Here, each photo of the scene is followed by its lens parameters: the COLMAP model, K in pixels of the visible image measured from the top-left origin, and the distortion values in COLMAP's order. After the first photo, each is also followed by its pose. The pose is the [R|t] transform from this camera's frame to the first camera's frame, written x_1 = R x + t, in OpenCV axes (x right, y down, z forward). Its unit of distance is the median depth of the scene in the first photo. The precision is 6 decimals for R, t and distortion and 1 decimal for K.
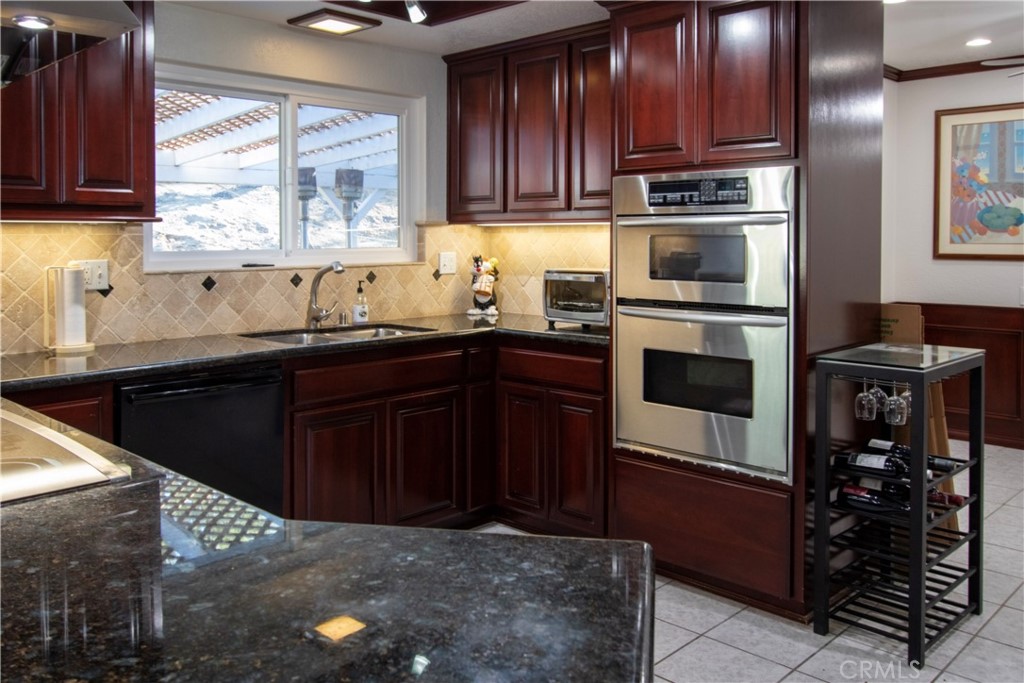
lens RADIAL K [[927.1, 0, 480.5], [0, 927.1, 241.1], [0, 0, 1]] dist [-0.010902, 0.027232]
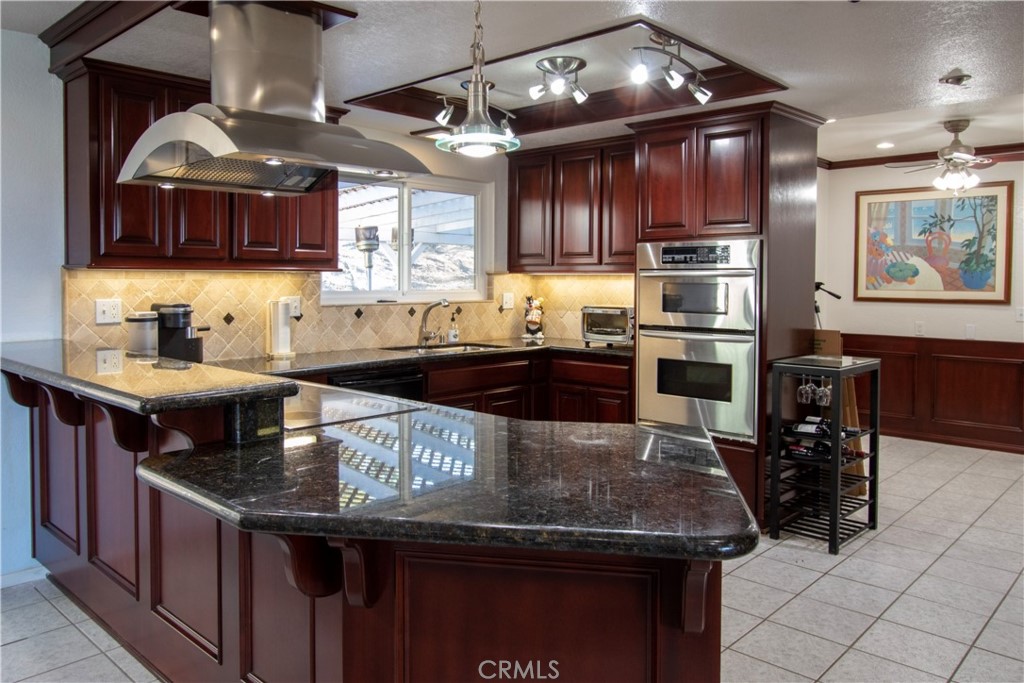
lens RADIAL K [[813.2, 0, 489.8], [0, 813.2, 283.4], [0, 0, 1]] dist [-0.005780, 0.009253]
pose [[0.999664, 0.007564, 0.024798, -0.121358], [-0.007527, 0.999970, -0.001594, -0.000858], [-0.024809, 0.001407, 0.999691, -0.290589]]
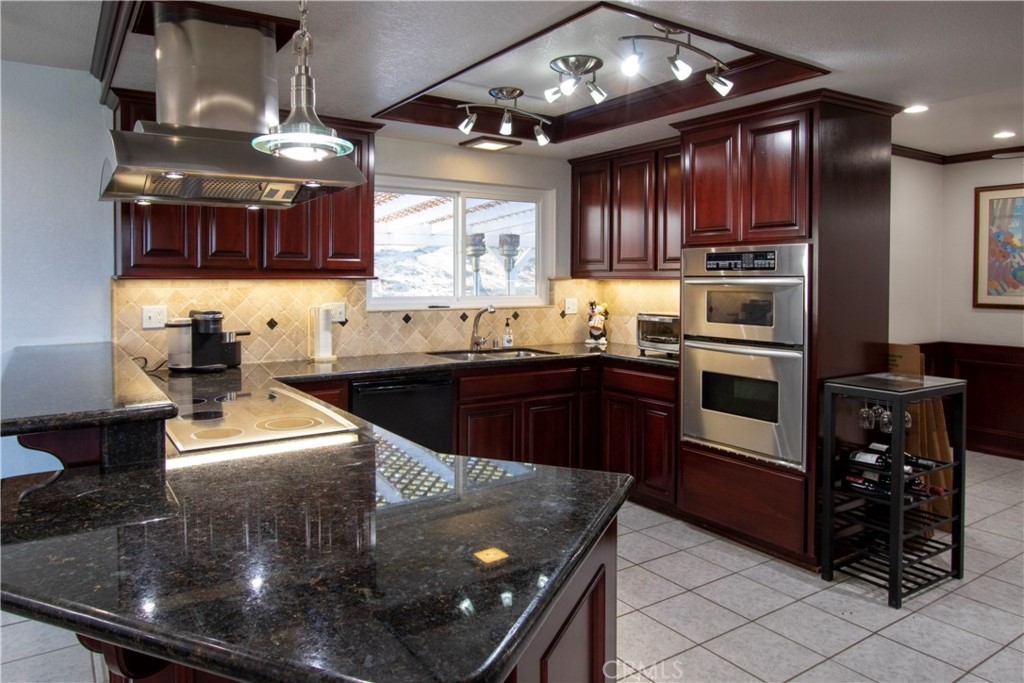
lens RADIAL K [[726.2, 0, 457.9], [0, 726.2, 276.3], [0, 0, 1]] dist [-0.018539, 0.015980]
pose [[0.975329, 0.006250, -0.220667, 0.052172], [-0.008098, 0.999939, -0.007470, -0.015745], [0.220607, 0.009073, 0.975321, -0.148706]]
